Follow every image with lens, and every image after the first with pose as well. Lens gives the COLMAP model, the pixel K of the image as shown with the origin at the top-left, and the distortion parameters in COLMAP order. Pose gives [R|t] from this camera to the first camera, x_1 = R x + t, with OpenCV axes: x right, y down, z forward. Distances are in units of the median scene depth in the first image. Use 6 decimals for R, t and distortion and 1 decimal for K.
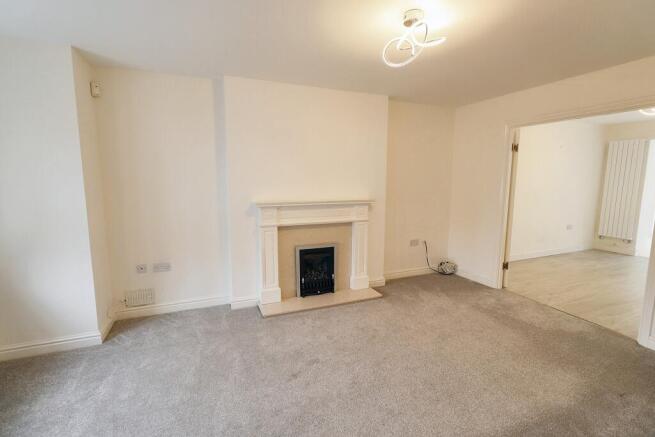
lens RADIAL K [[303.6, 0, 331.0], [0, 303.6, 216.1], [0, 0, 1]] dist [0.000864, 0.000085]
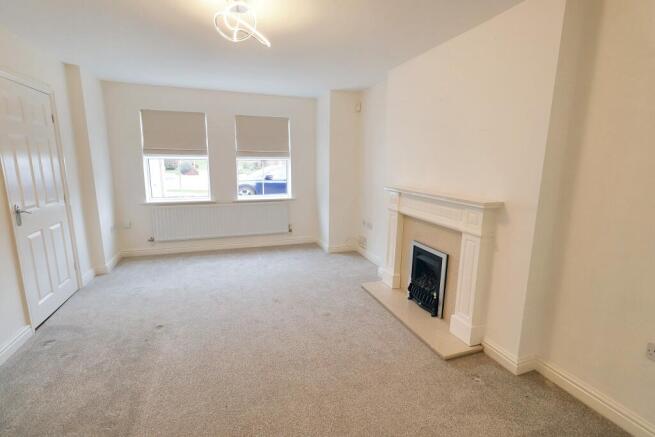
lens RADIAL K [[303.6, 0, 331.0], [0, 303.6, 216.1], [0, 0, 1]] dist [0.000864, 0.000085]
pose [[-0.036896, 0.182927, -0.982434, 0.754246], [-0.136505, 0.972966, 0.186290, -0.101672], [0.989952, 0.140981, -0.010928, 0.756324]]
